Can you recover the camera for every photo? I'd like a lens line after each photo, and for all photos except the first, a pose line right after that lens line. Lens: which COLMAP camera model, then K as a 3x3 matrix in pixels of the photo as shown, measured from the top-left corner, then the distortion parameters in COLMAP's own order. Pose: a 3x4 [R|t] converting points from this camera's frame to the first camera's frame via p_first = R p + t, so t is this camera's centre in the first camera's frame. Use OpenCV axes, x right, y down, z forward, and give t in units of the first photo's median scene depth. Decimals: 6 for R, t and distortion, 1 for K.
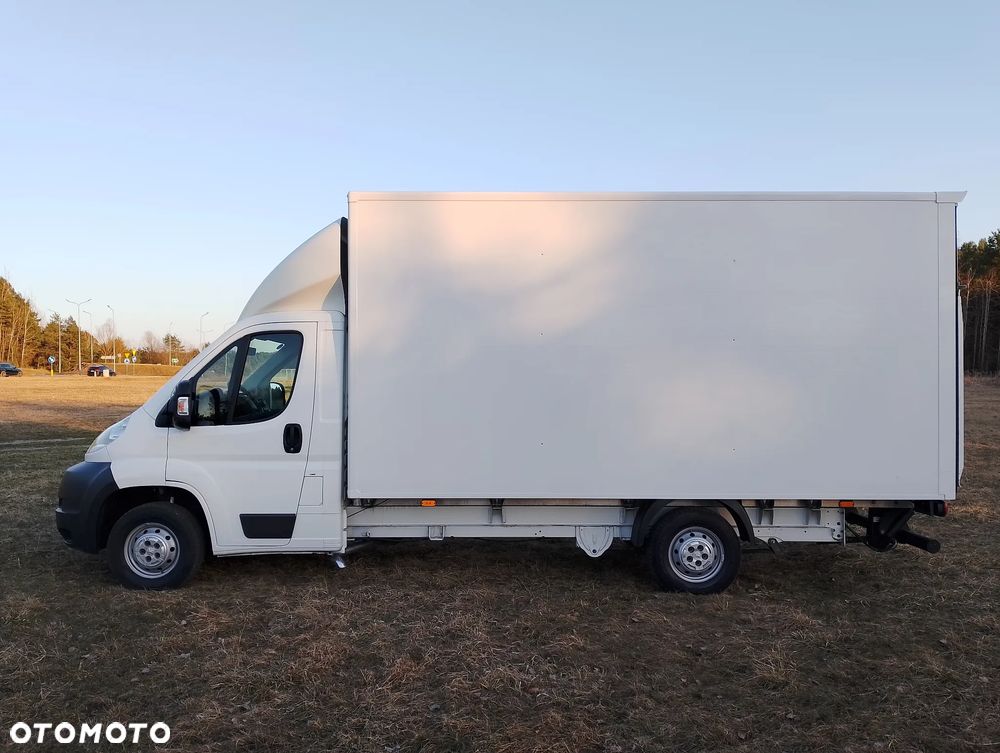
lens RADIAL K [[793.4, 0, 500.0], [0, 793.4, 376.5], [0, 0, 1]] dist [0.095263, -0.173429]
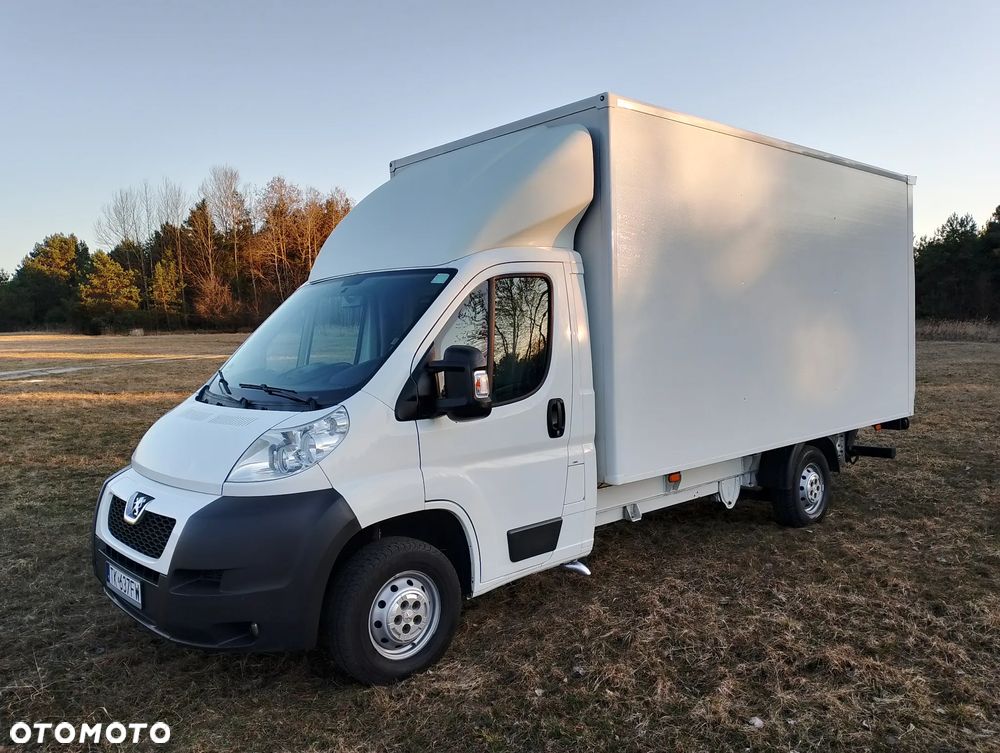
lens RADIAL K [[783.7, 0, 500.0], [0, 783.7, 376.5], [0, 0, 1]] dist [0.089320, -0.132707]
pose [[0.742365, -0.063288, 0.667000, -0.781571], [0.026592, 0.997527, 0.065053, -0.010434], [-0.669468, -0.030557, 0.742212, 0.489844]]
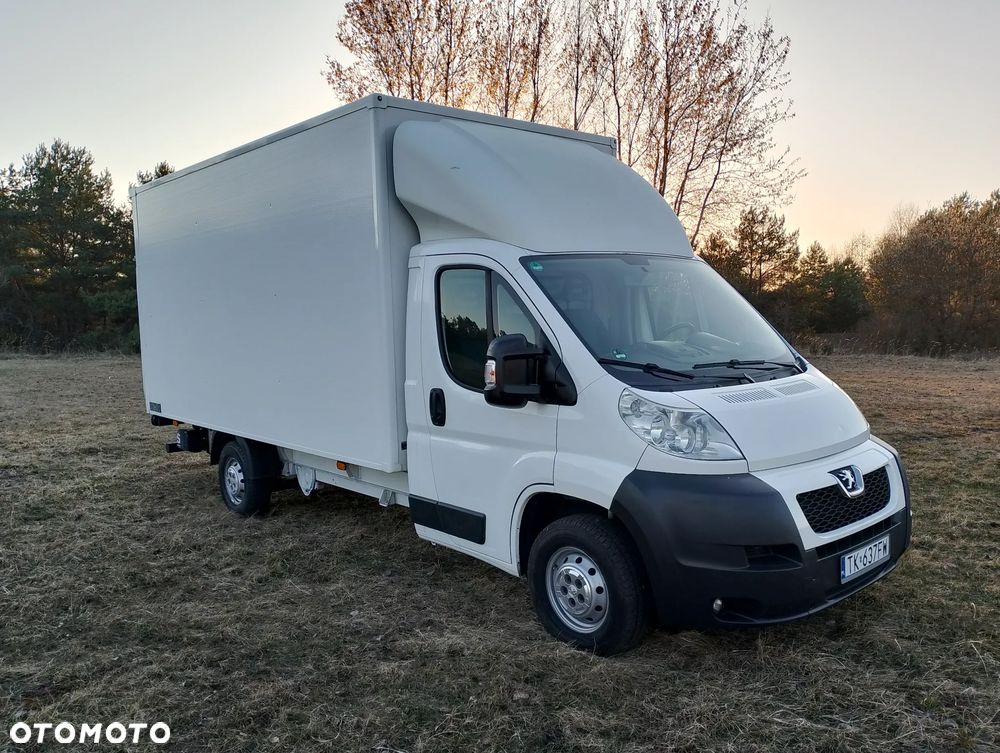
lens RADIAL K [[793.4, 0, 500.0], [0, 793.4, 376.5], [0, 0, 1]] dist [0.095263, -0.173429]
pose [[-0.662570, -0.050222, 0.747314, -0.868032], [0.015362, 0.996628, 0.080598, -0.009727], [-0.748843, 0.064882, -0.659564, 1.797792]]
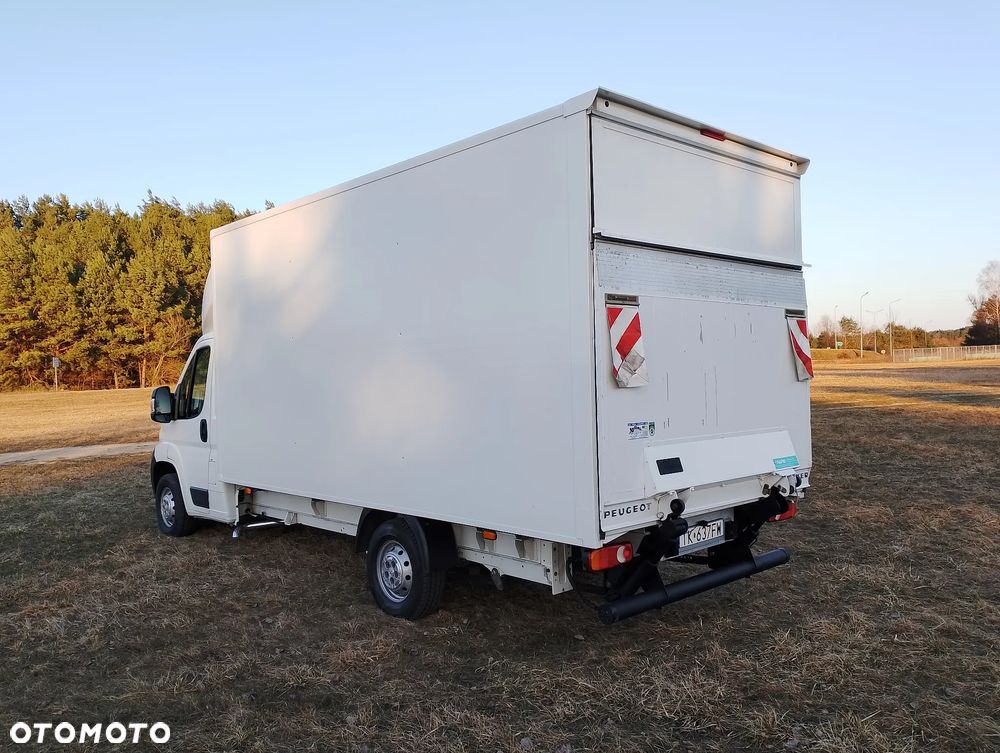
lens RADIAL K [[793.4, 0, 500.0], [0, 793.4, 376.5], [0, 0, 1]] dist [0.095263, -0.173429]
pose [[0.676594, -0.020295, -0.736076, 1.000815], [0.033918, 0.999418, 0.003622, 0.002393], [0.735575, -0.027417, 0.676889, 0.480831]]
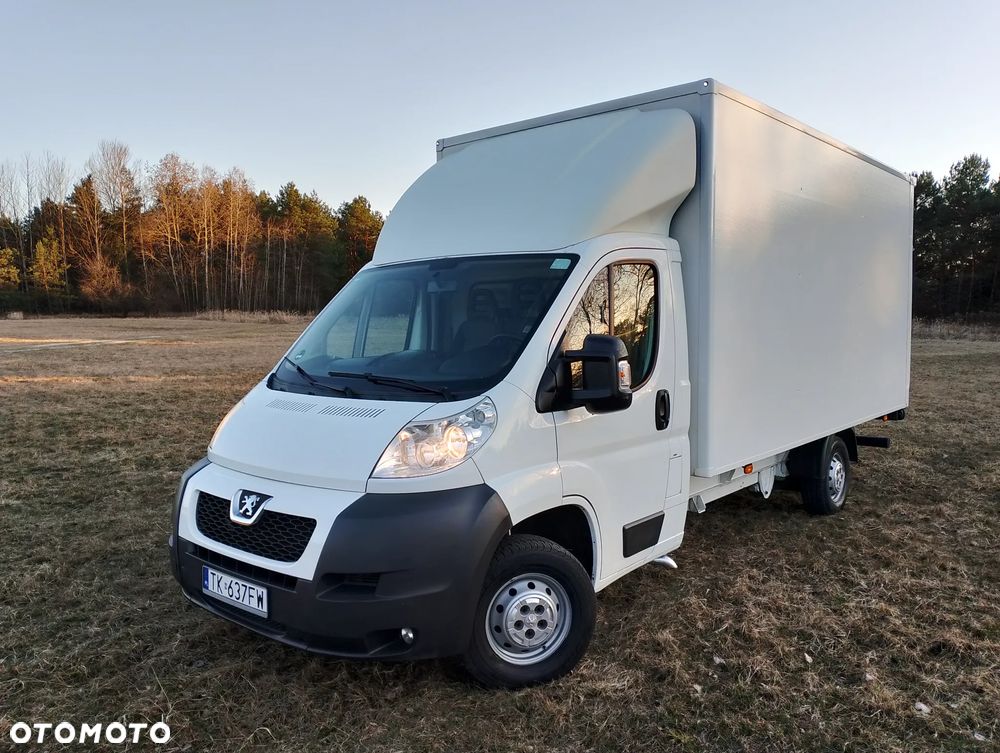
lens RADIAL K [[787.3, 0, 500.0], [0, 787.3, 376.5], [0, 0, 1]] dist [0.039306, -0.079642]
pose [[0.648119, -0.067080, 0.758579, -0.895210], [0.009446, 0.996745, 0.080070, -0.012029], [-0.761480, -0.044729, 0.646643, 0.644985]]
